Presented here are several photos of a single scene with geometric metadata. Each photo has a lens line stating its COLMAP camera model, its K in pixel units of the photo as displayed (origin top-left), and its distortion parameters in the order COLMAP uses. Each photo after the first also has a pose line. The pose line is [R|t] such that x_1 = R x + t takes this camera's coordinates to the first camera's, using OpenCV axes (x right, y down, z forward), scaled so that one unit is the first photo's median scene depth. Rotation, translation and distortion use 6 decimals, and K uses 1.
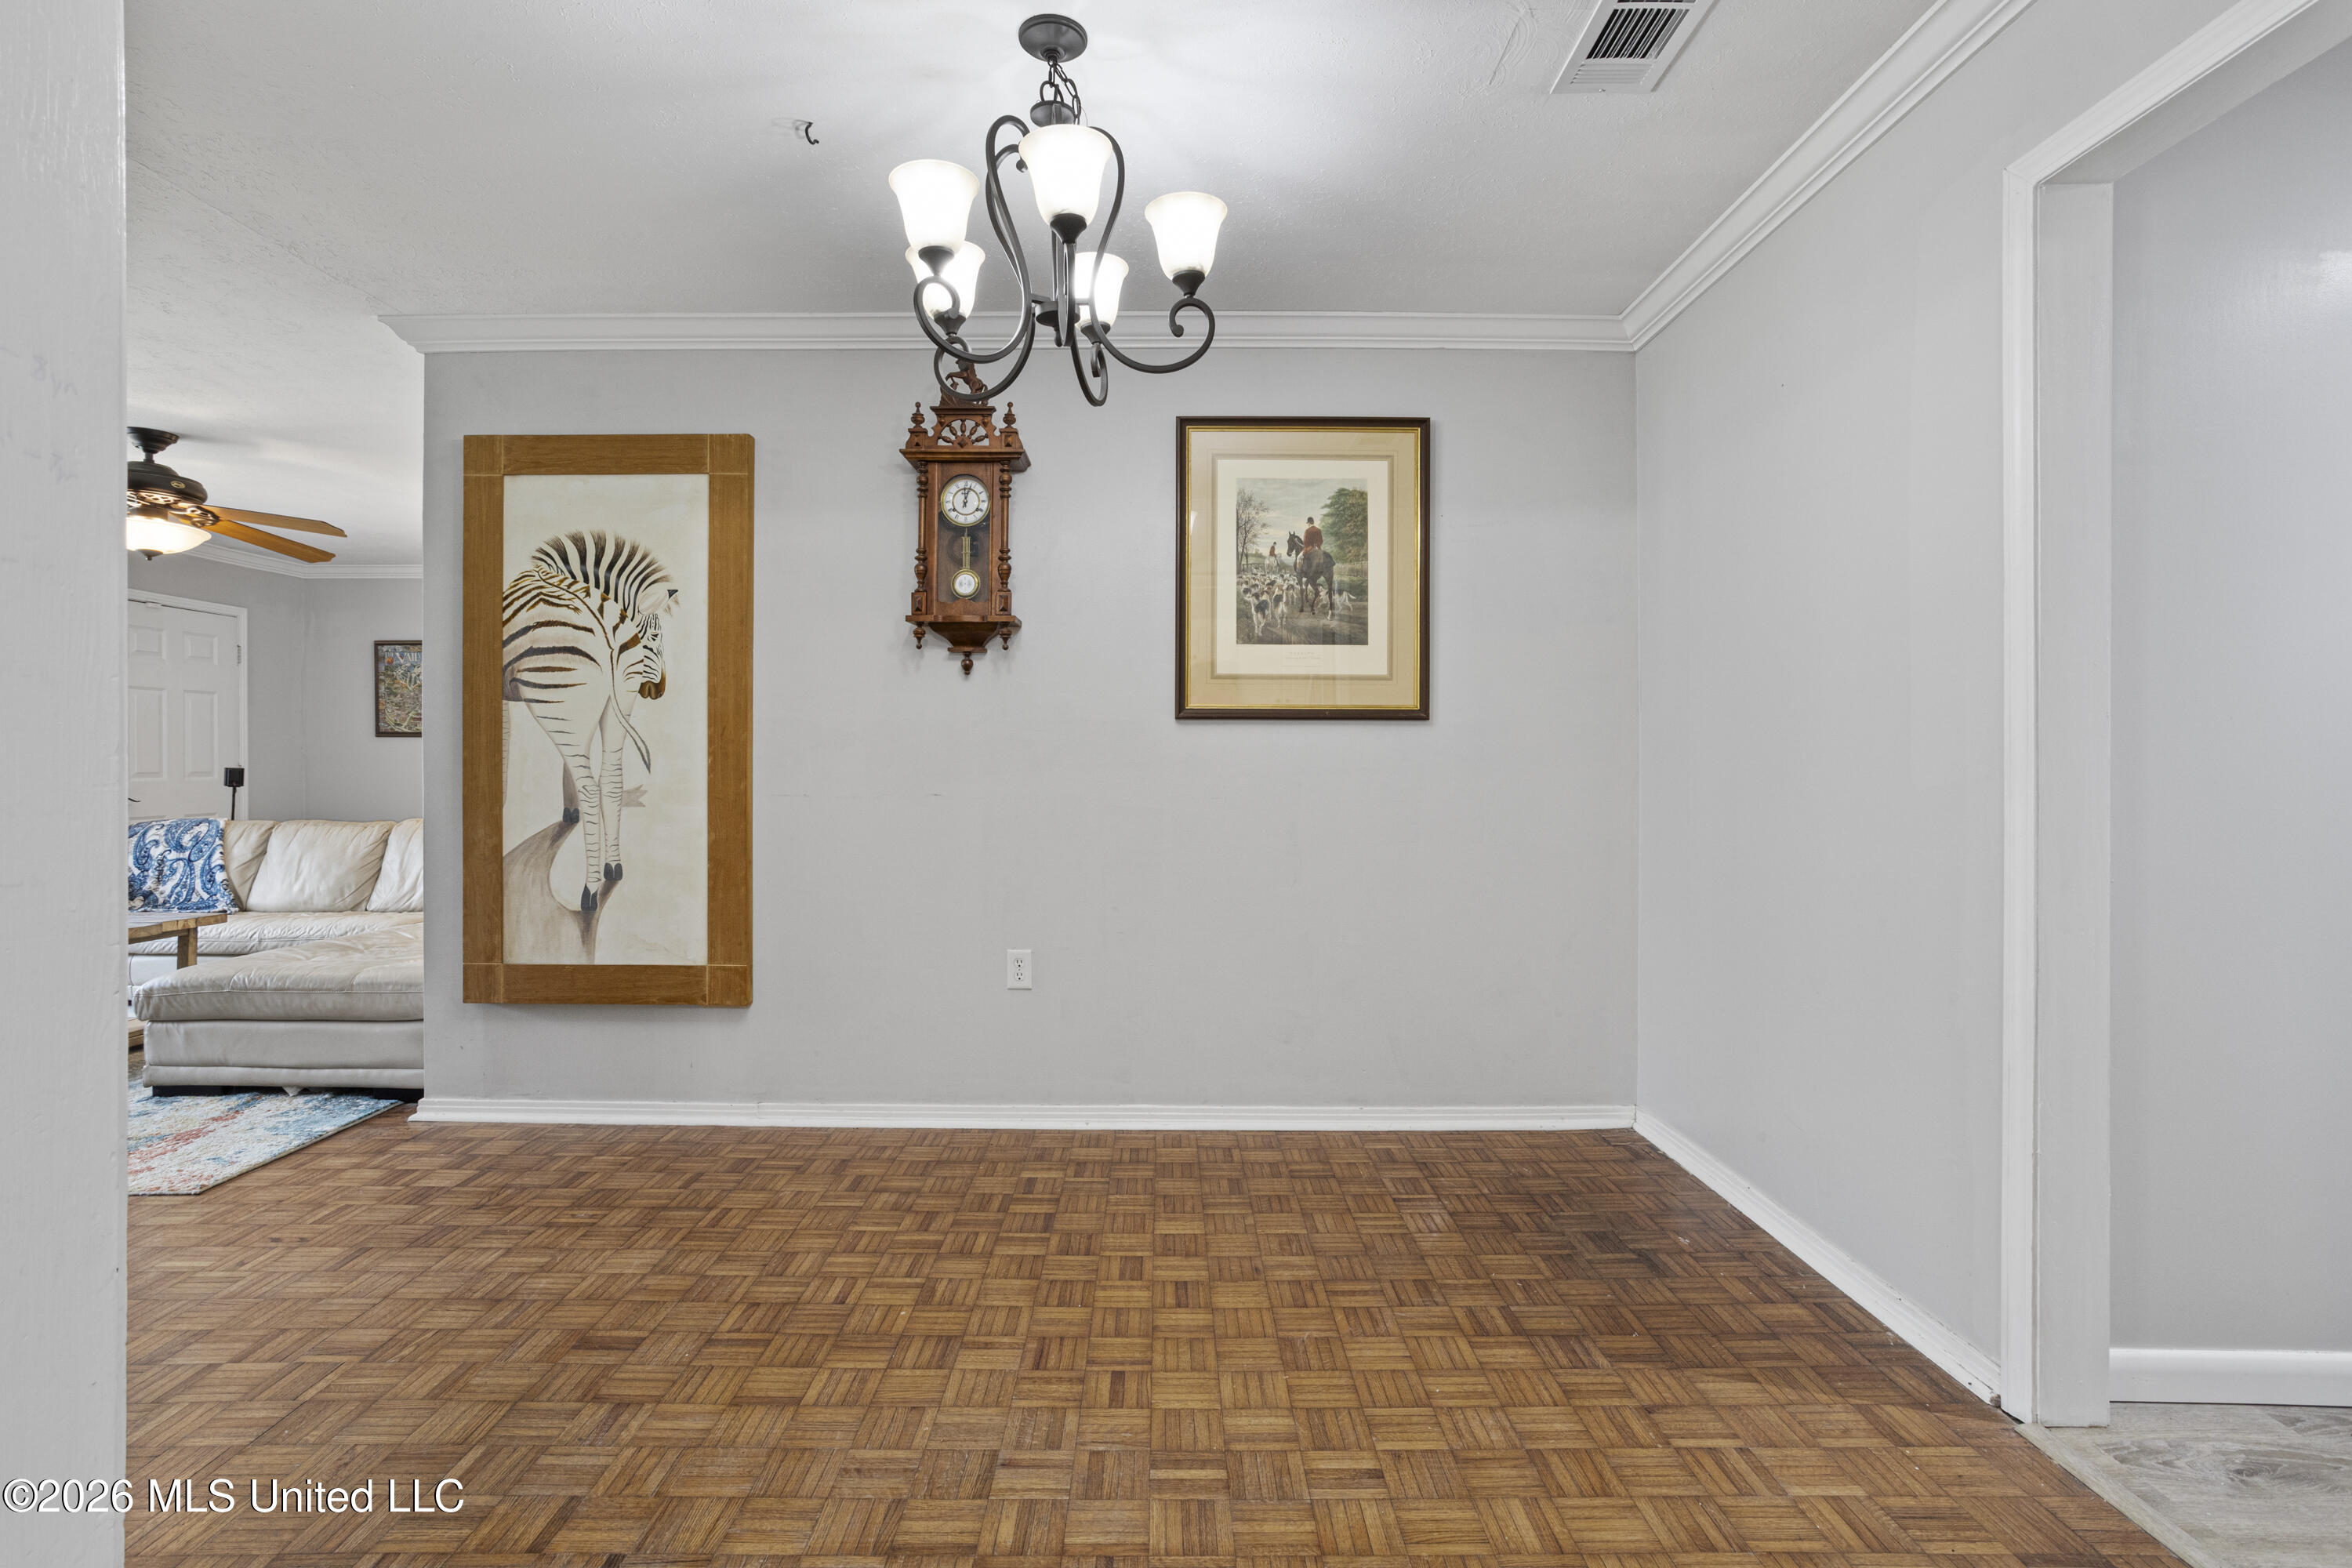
lens RADIAL K [[1134.5, 0, 1167.0], [0, 1134.5, 768.3], [0, 0, 1]] dist [-0.019909, 0.011241]
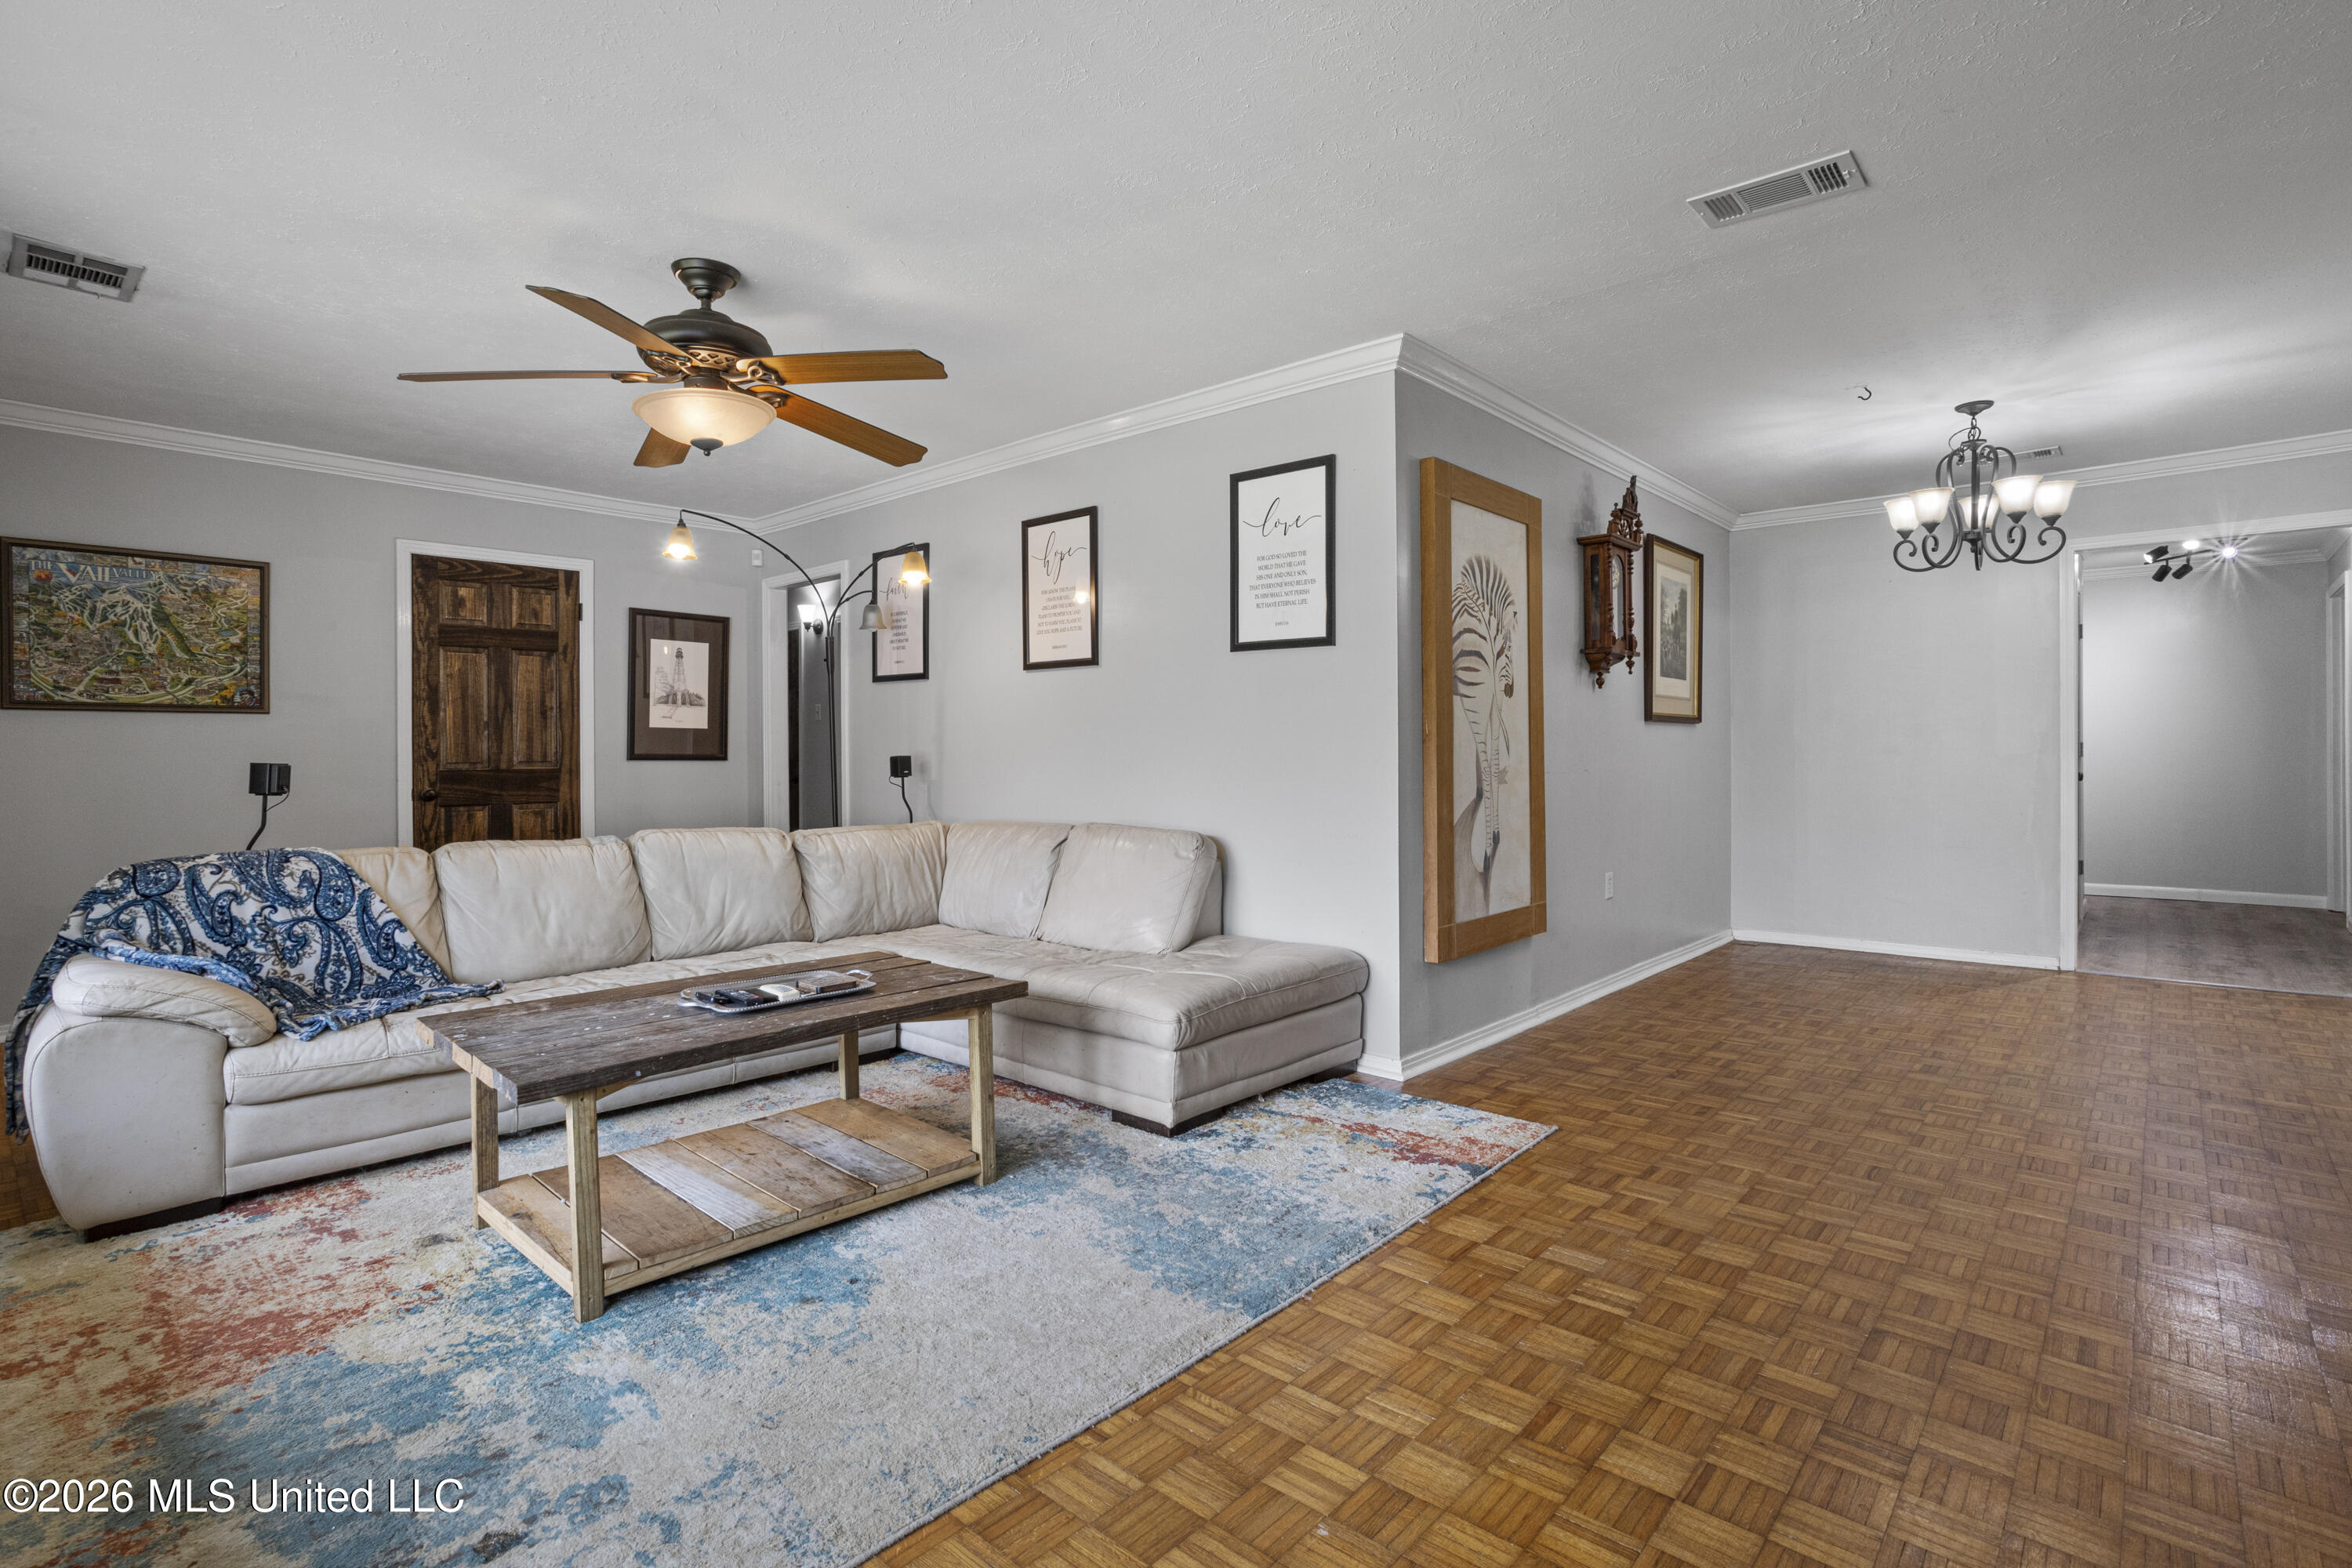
lens RADIAL K [[1134.5, 0, 1166.4], [0, 1134.5, 761.0], [0, 0, 1]] dist [-0.019909, 0.011241]
pose [[0.663521, -0.007042, 0.748124, -1.663510], [0.008563, 0.999962, 0.001818, 0.003286], [-0.748109, 0.005200, 0.663556, 0.458817]]
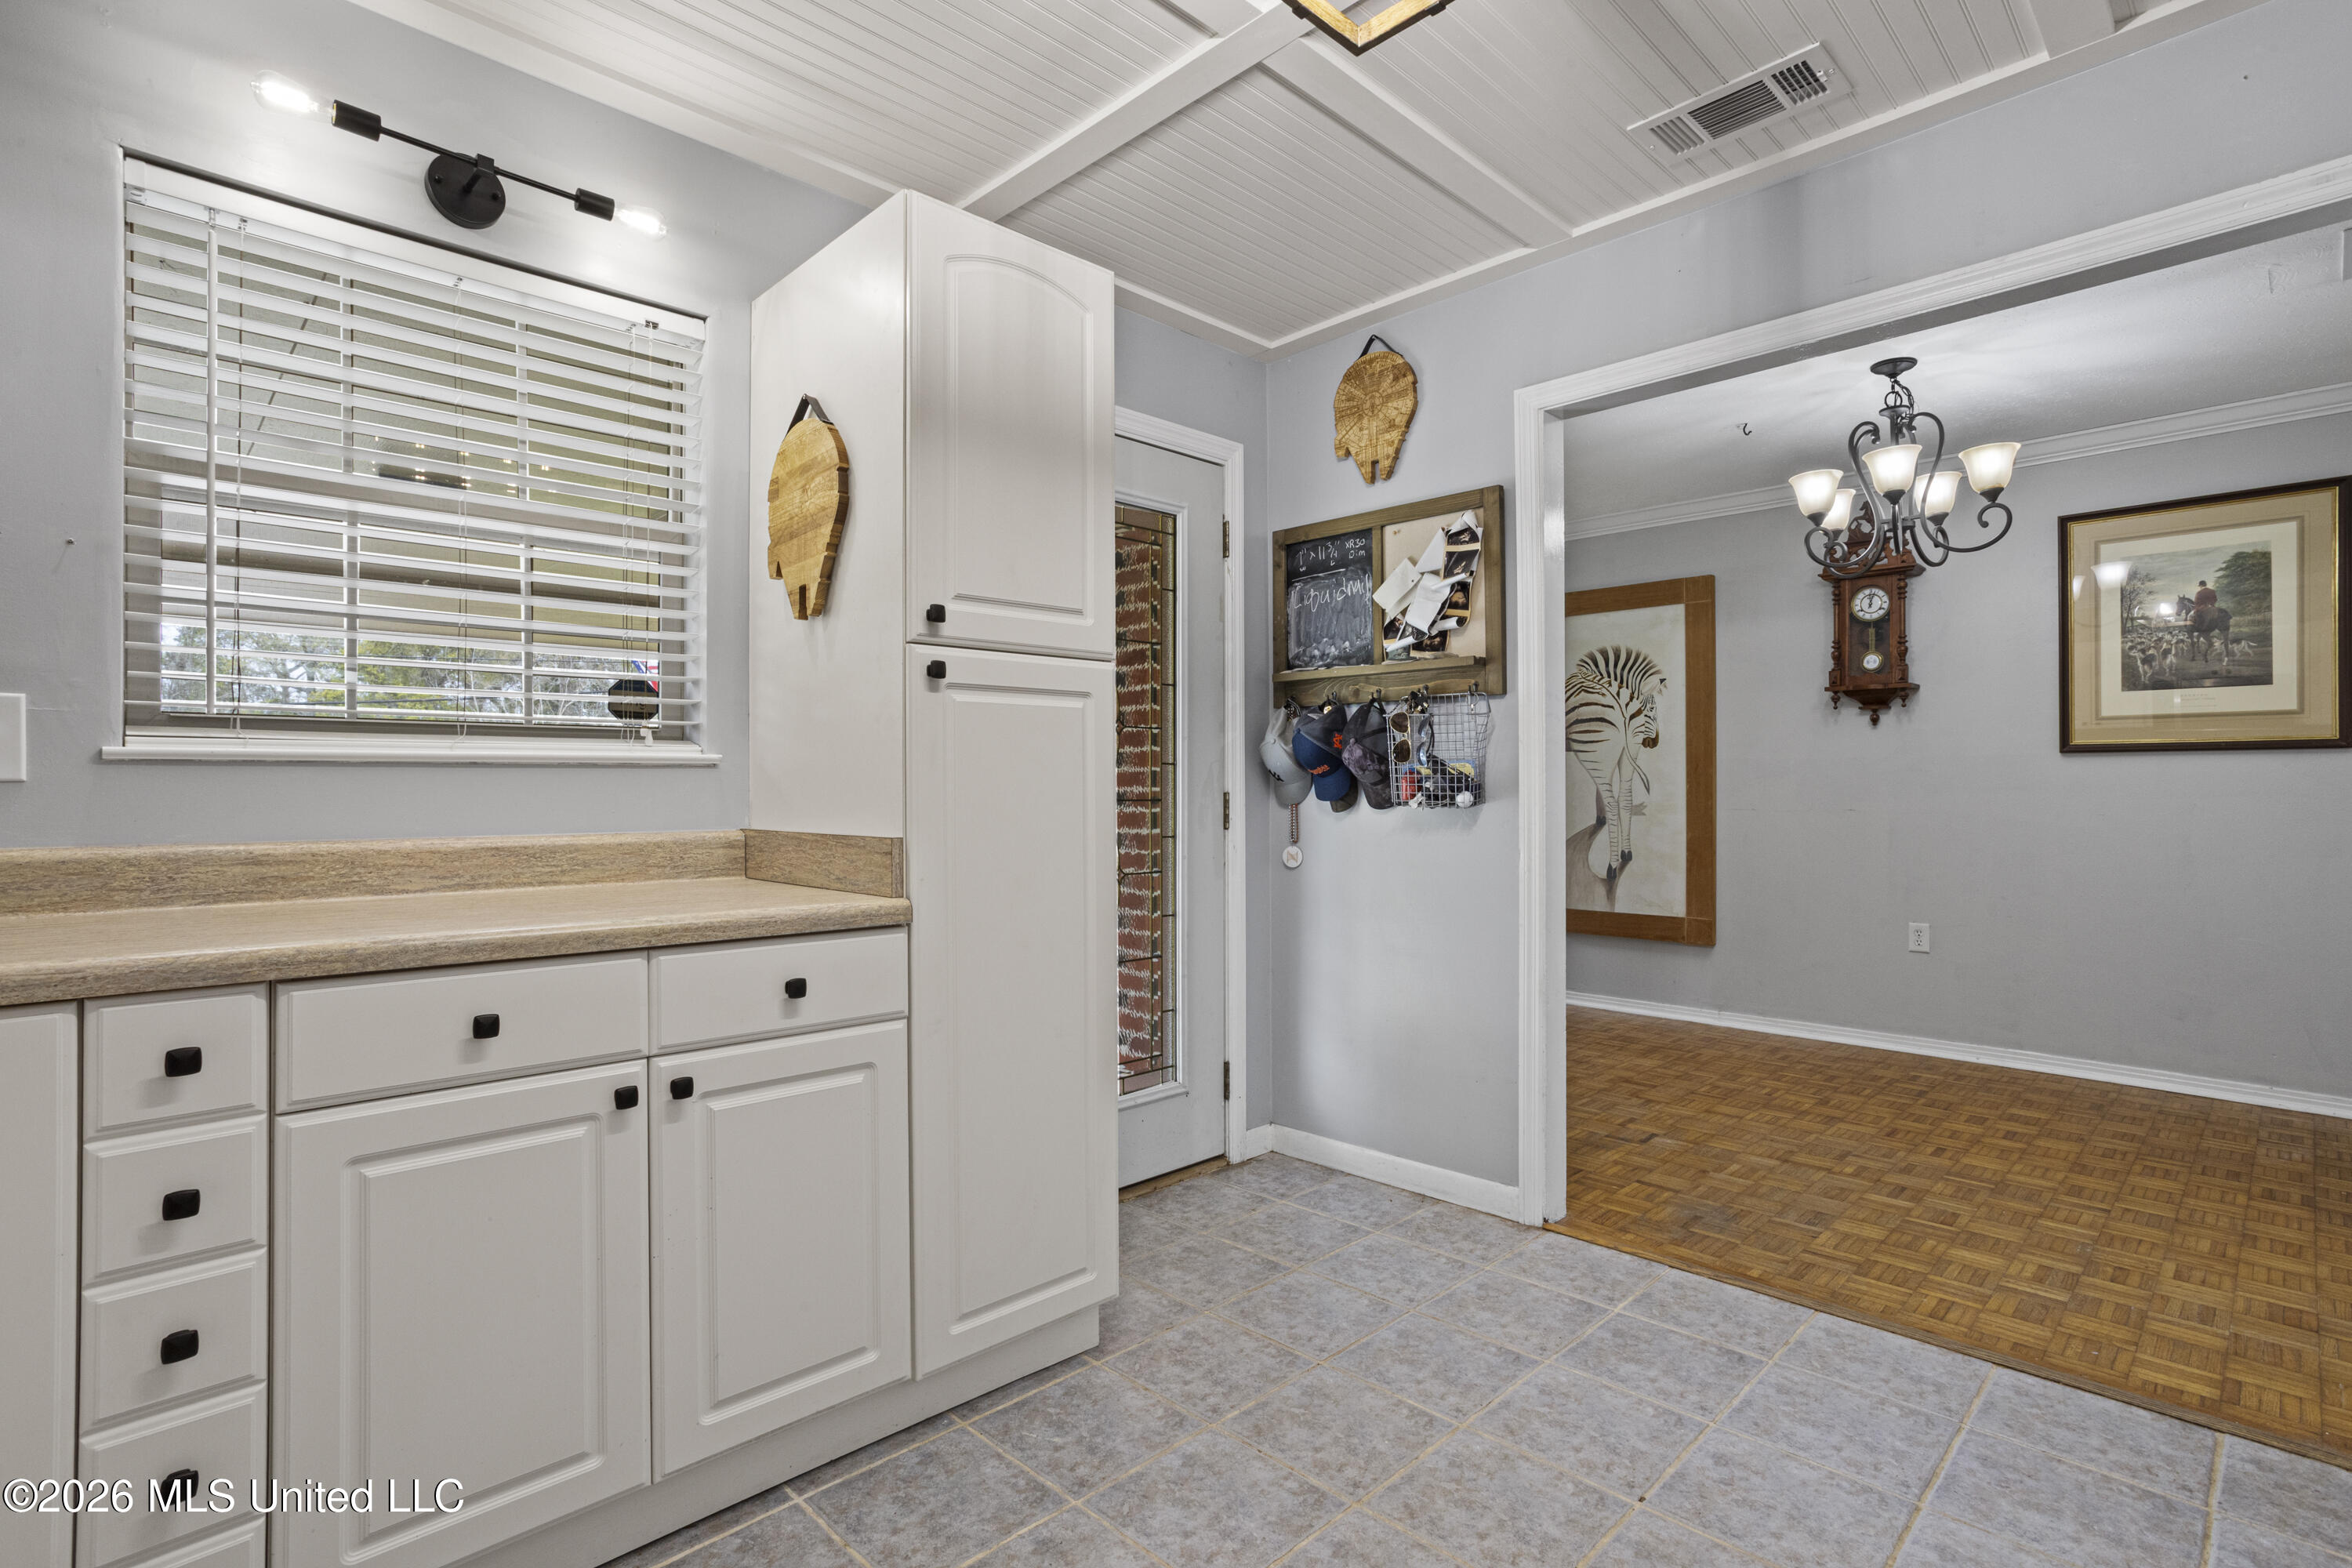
lens RADIAL K [[1134.5, 0, 1163.4], [0, 1134.5, 777.6], [0, 0, 1]] dist [-0.019909, 0.011241]
pose [[0.693451, -0.008825, -0.720450, 0.219774], [-0.003201, 0.999877, -0.015328, 0.007090], [0.720497, 0.012936, 0.693338, -0.607562]]
